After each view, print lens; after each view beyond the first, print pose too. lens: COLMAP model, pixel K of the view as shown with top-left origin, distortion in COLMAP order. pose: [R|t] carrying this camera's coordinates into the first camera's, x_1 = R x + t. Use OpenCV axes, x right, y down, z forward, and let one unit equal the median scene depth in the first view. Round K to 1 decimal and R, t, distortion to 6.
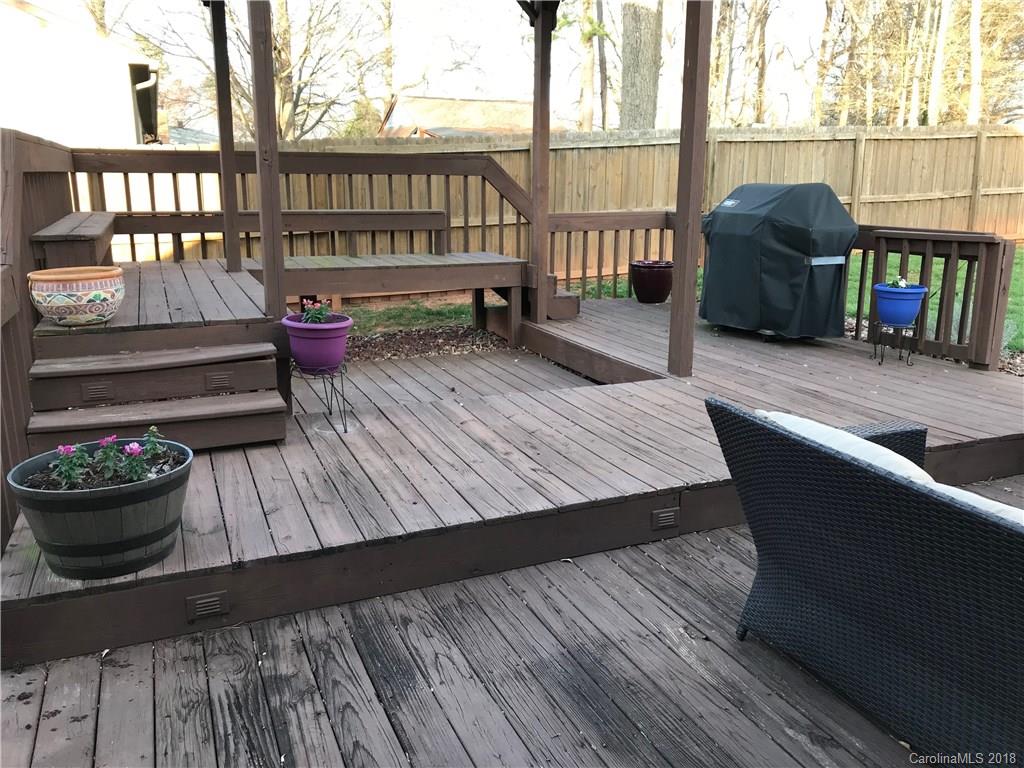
lens RADIAL K [[853.5, 0, 511.8], [0, 853.5, 383.0], [0, 0, 1]] dist [-0.007635, -0.000411]
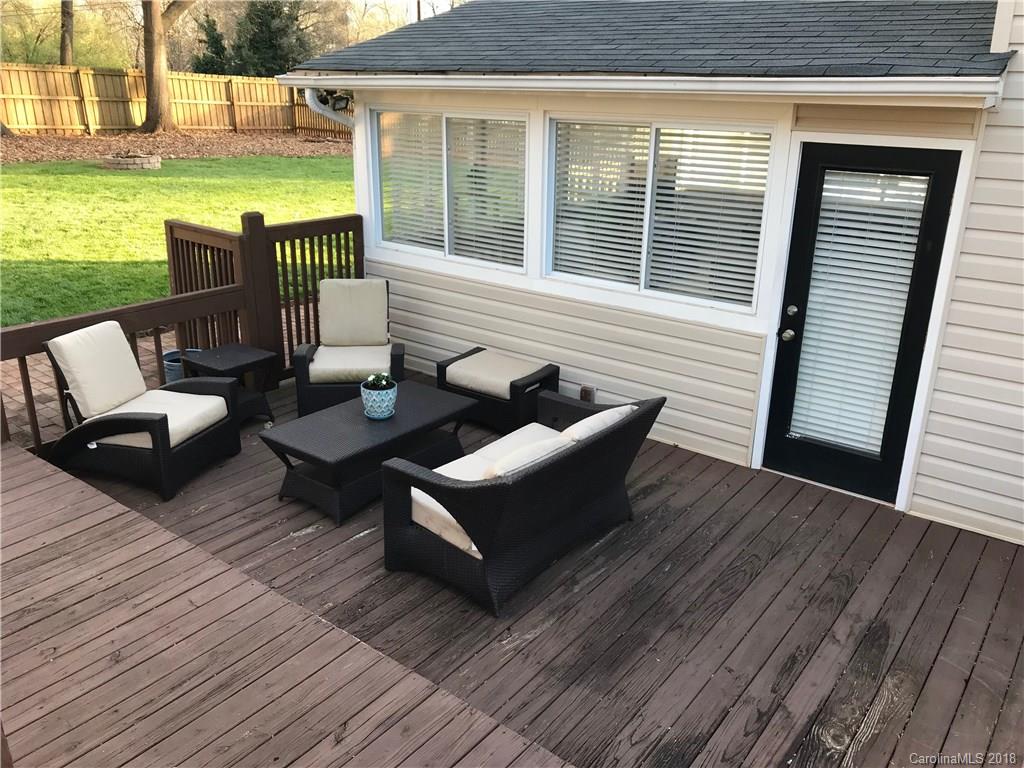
lens RADIAL K [[853.5, 0, 510.4], [0, 853.5, 383.1], [0, 0, 1]] dist [-0.007635, -0.000411]
pose [[-0.502691, -0.302672, 0.809748, -0.857477], [0.183664, 0.877923, 0.442174, -0.740828], [-0.844730, 0.370999, -0.385734, 1.450989]]
